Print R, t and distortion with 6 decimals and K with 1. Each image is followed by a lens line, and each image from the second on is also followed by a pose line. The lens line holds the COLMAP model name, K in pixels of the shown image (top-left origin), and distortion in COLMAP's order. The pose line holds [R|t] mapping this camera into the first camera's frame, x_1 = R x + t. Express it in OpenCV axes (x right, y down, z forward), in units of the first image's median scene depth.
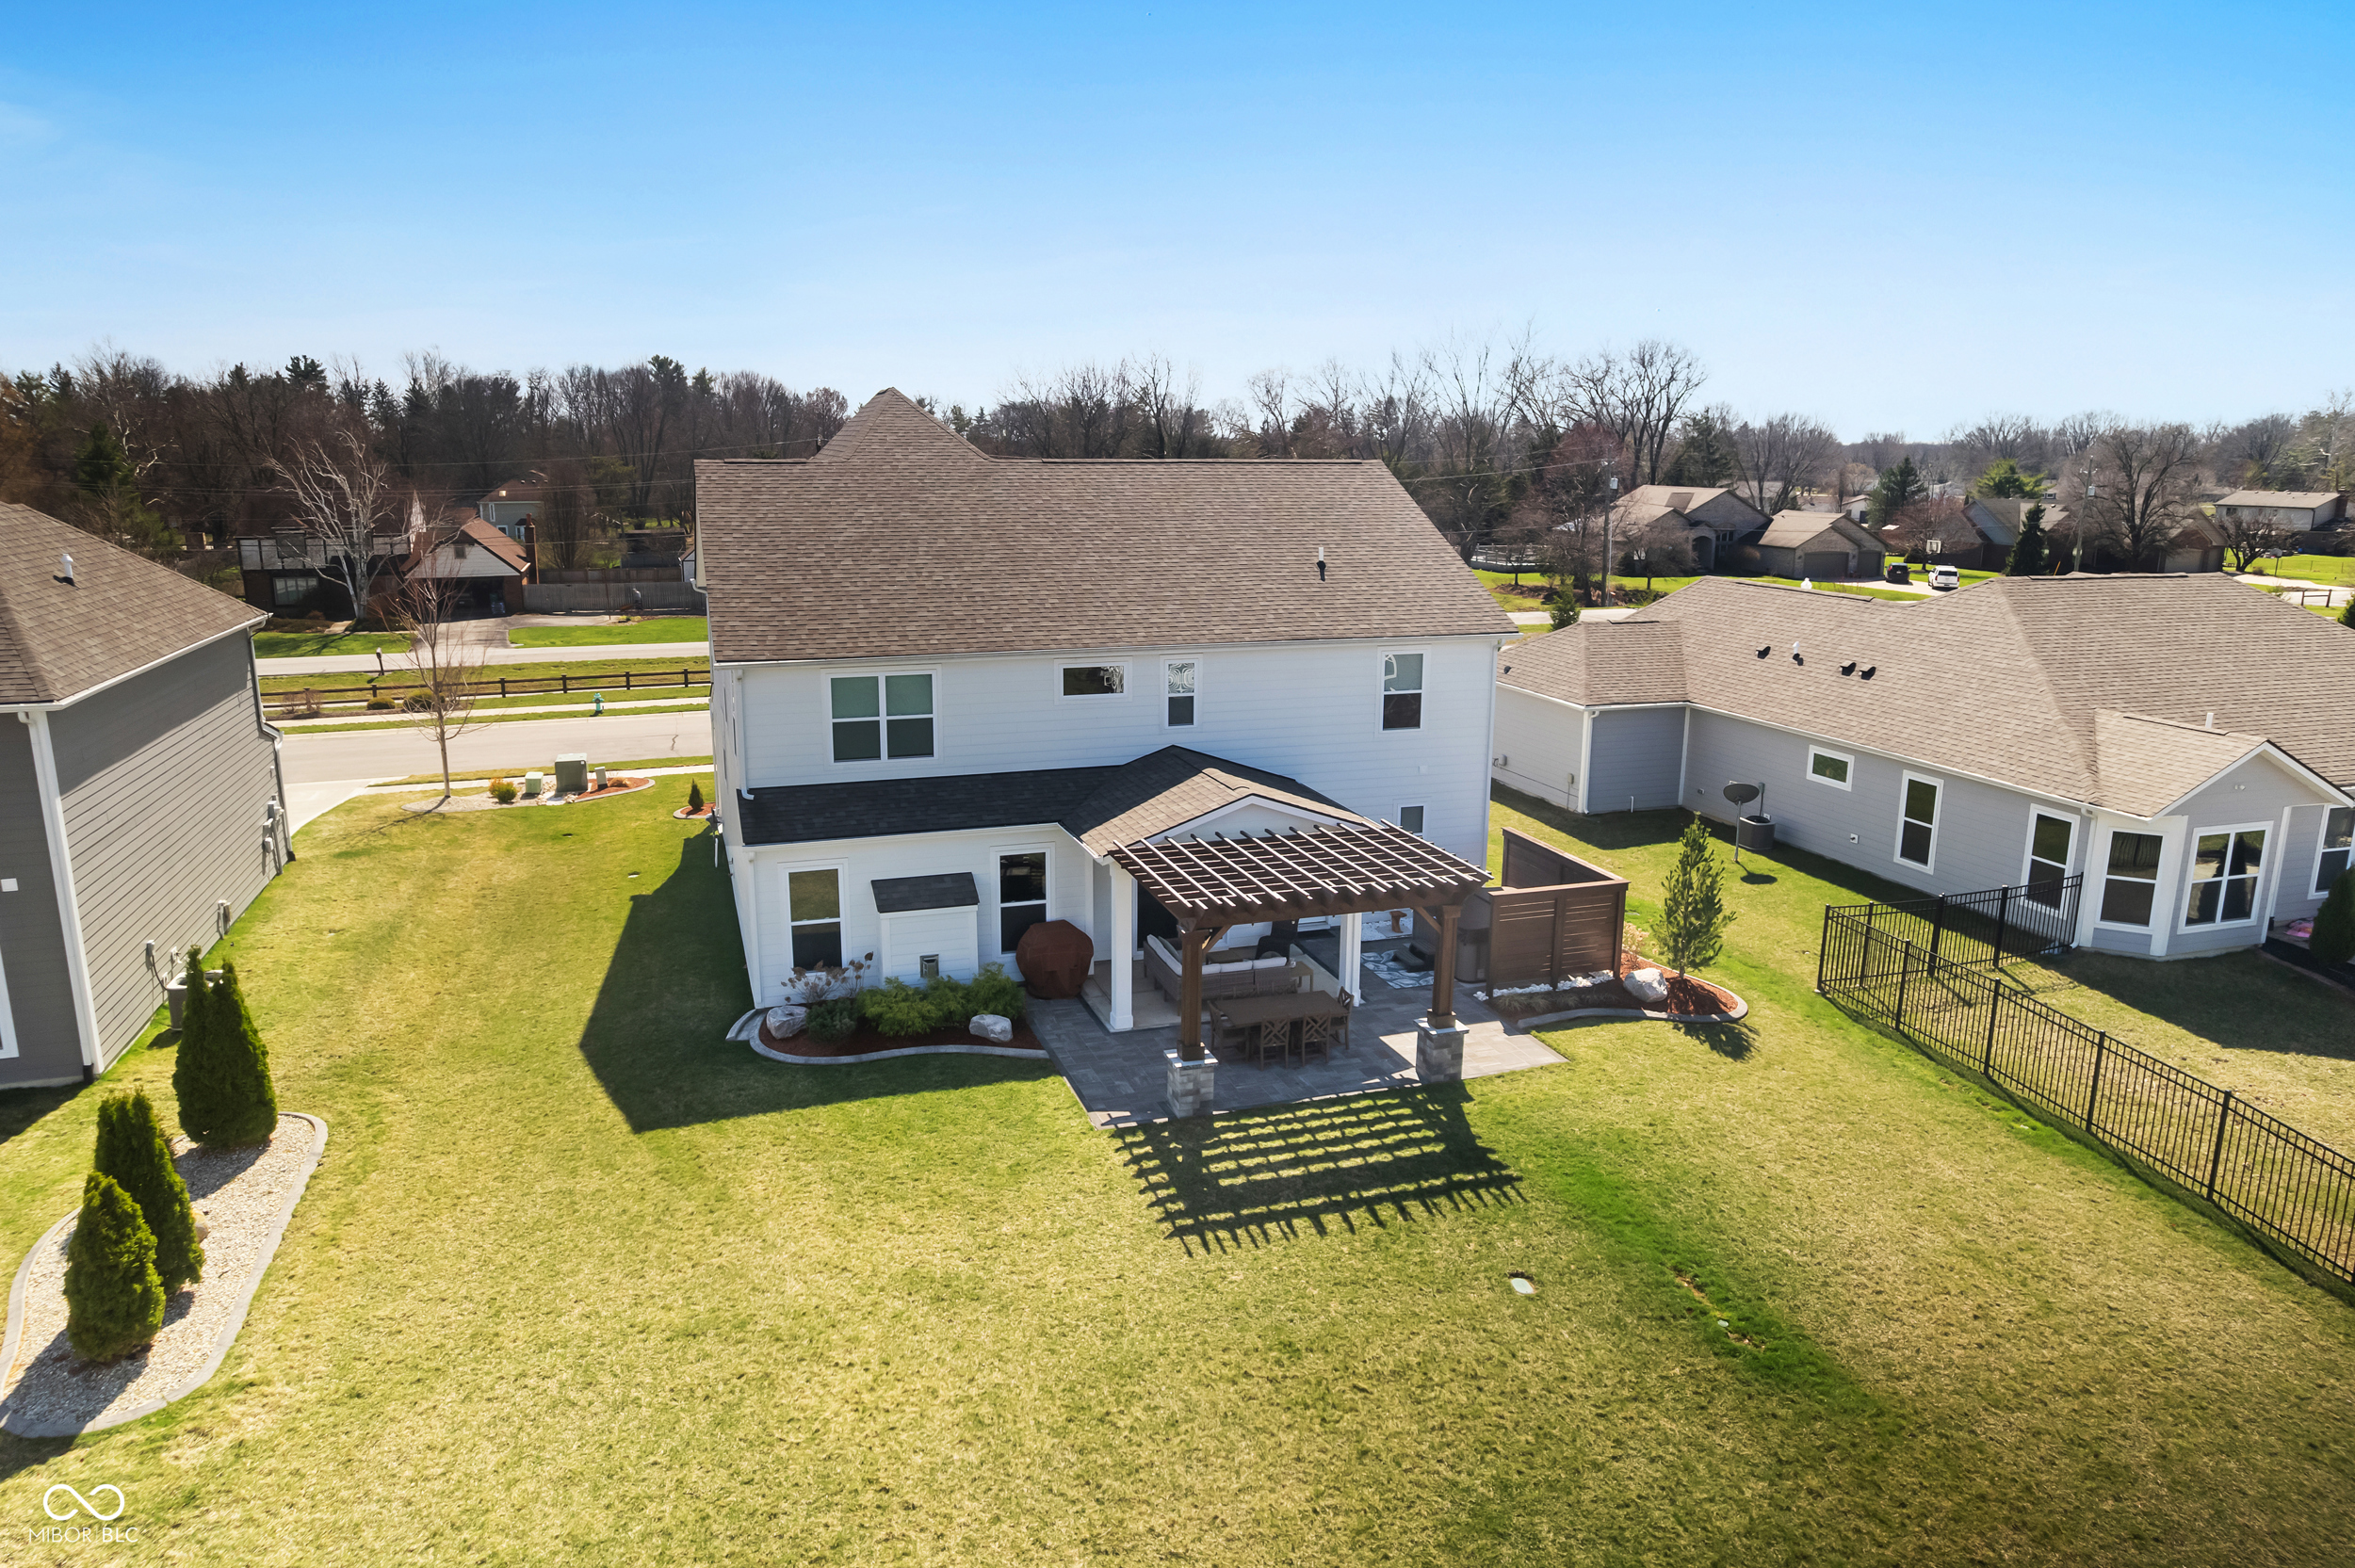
lens RADIAL K [[1523.1, 0, 1161.3], [0, 1523.1, 794.5], [0, 0, 1]] dist [-0.079061, 0.067585]
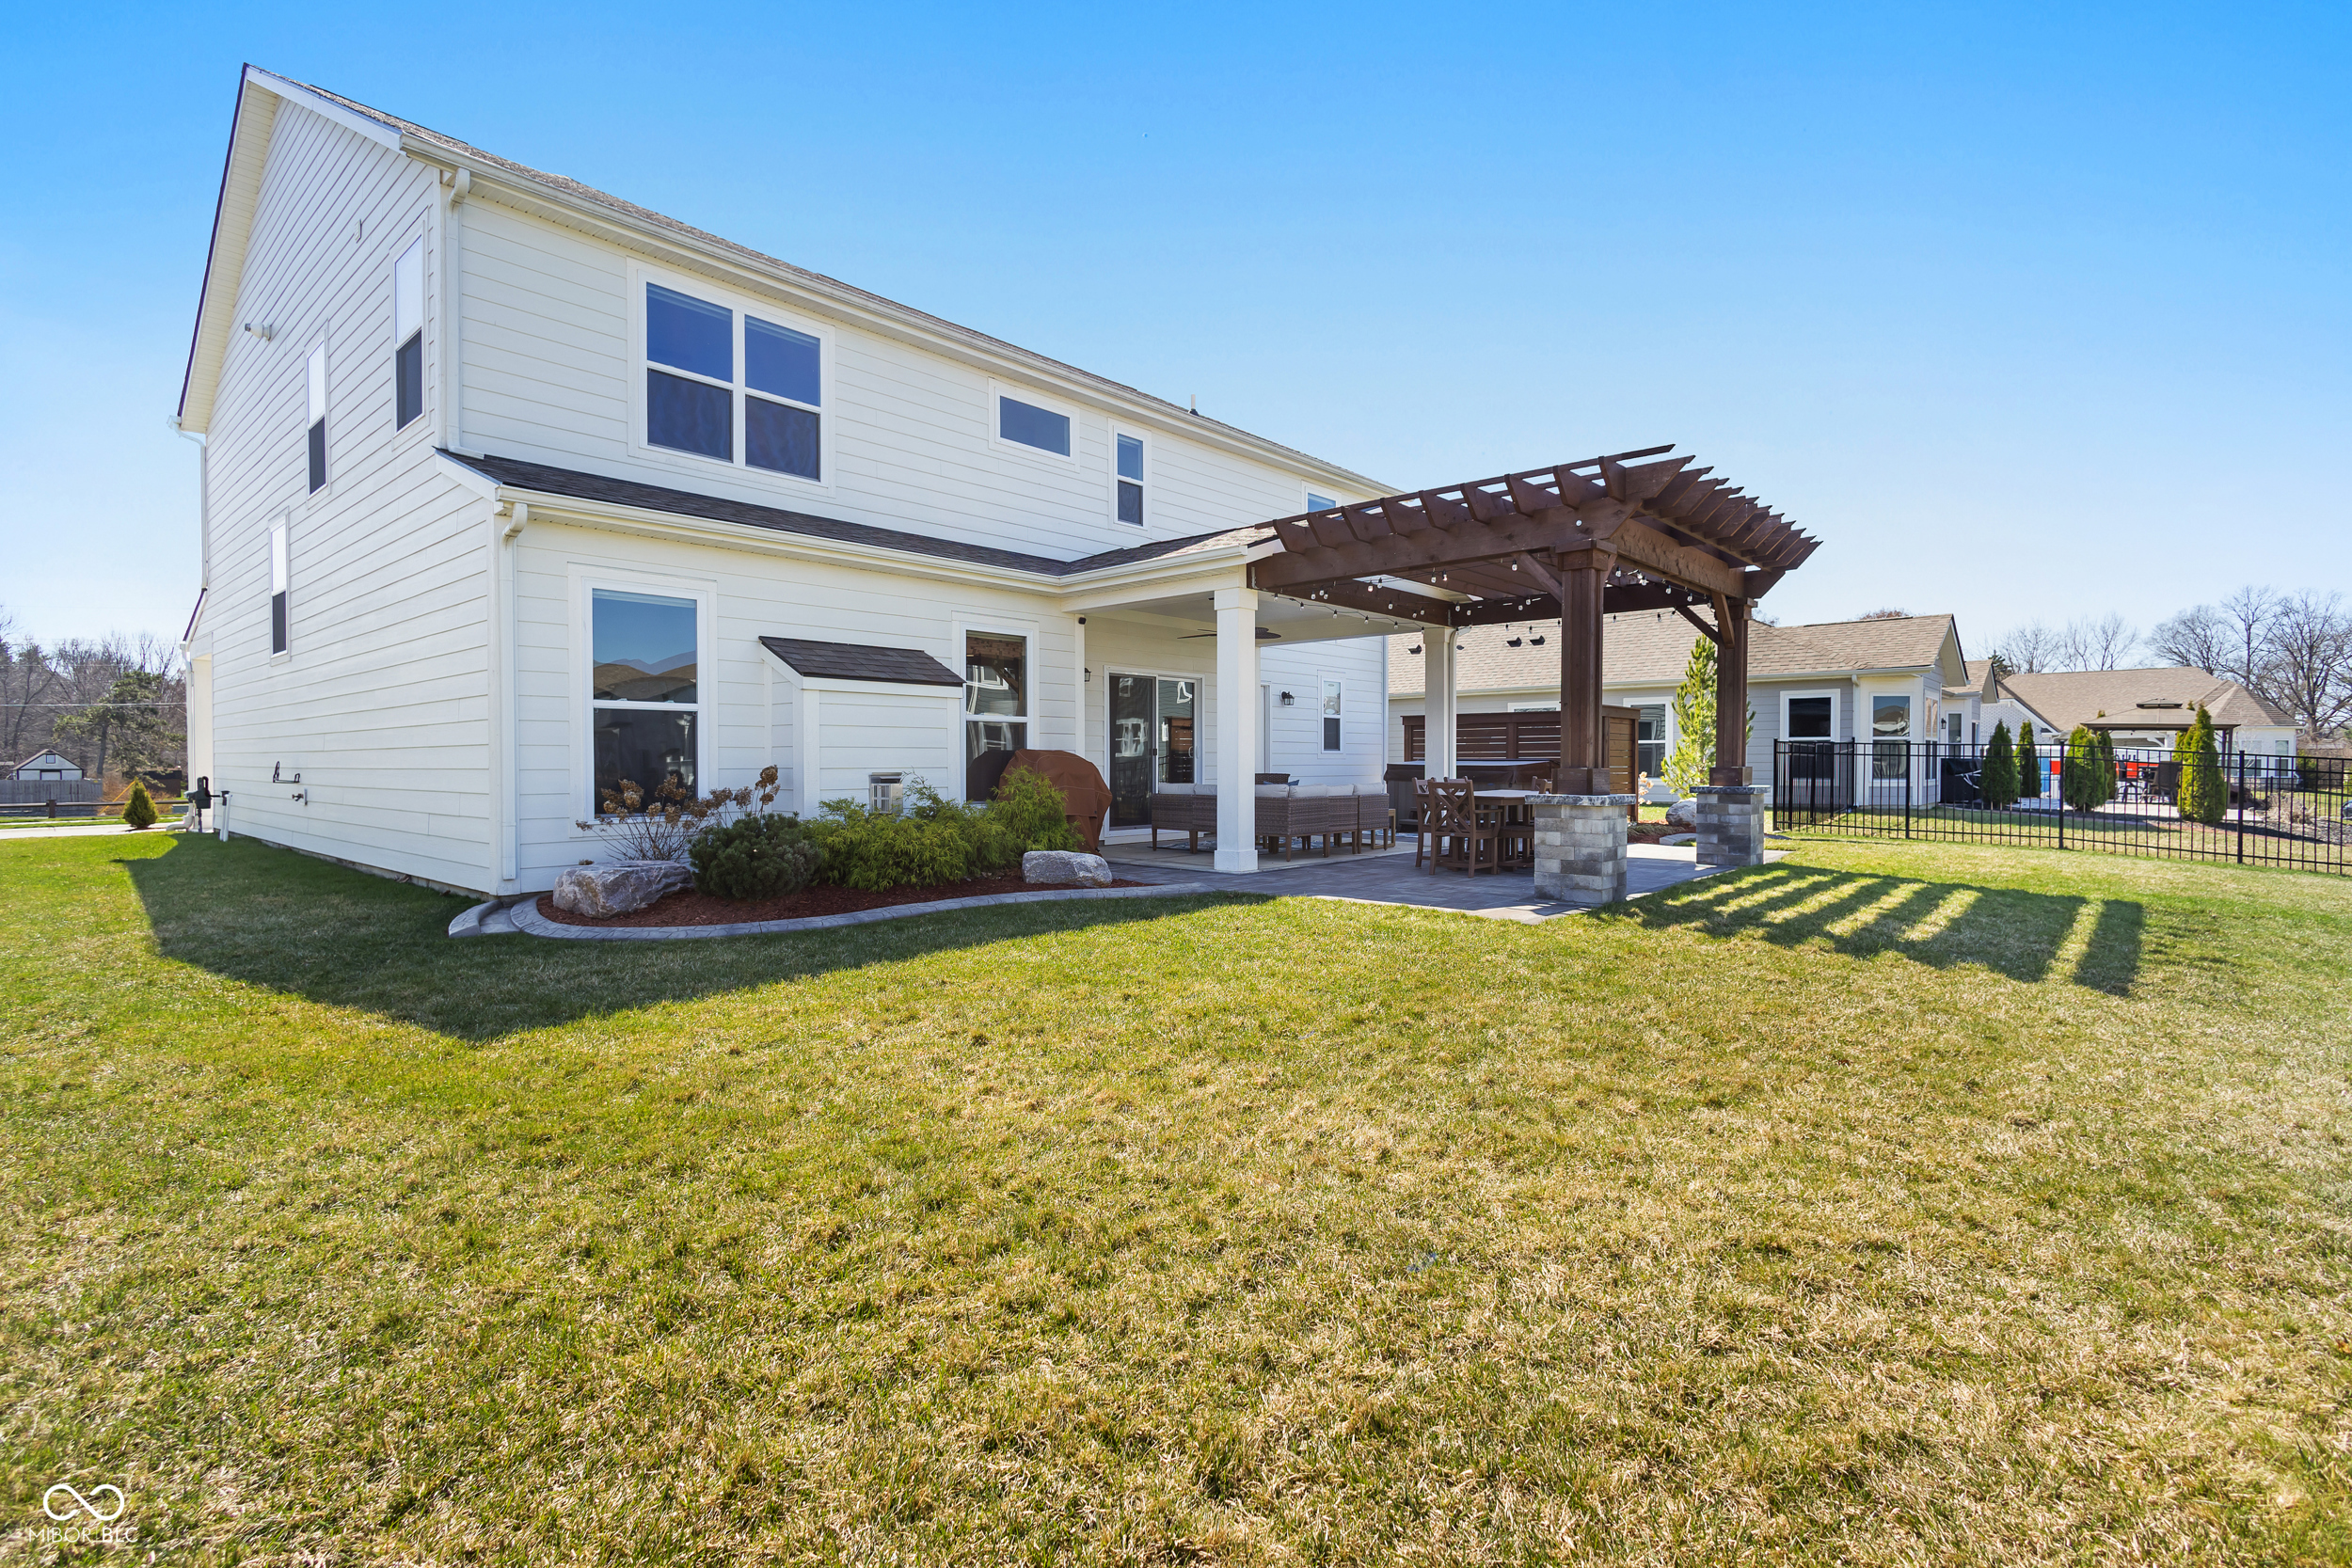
lens RADIAL K [[1091.9, 0, 1168.9], [0, 1091.9, 765.2], [0, 0, 1]] dist [0.001102, 0.000012]
pose [[0.865716, -0.006528, 0.500493, -0.249233], [0.116086, 0.975270, -0.188076, 0.180121], [-0.486888, 0.220921, 0.845064, 0.614537]]
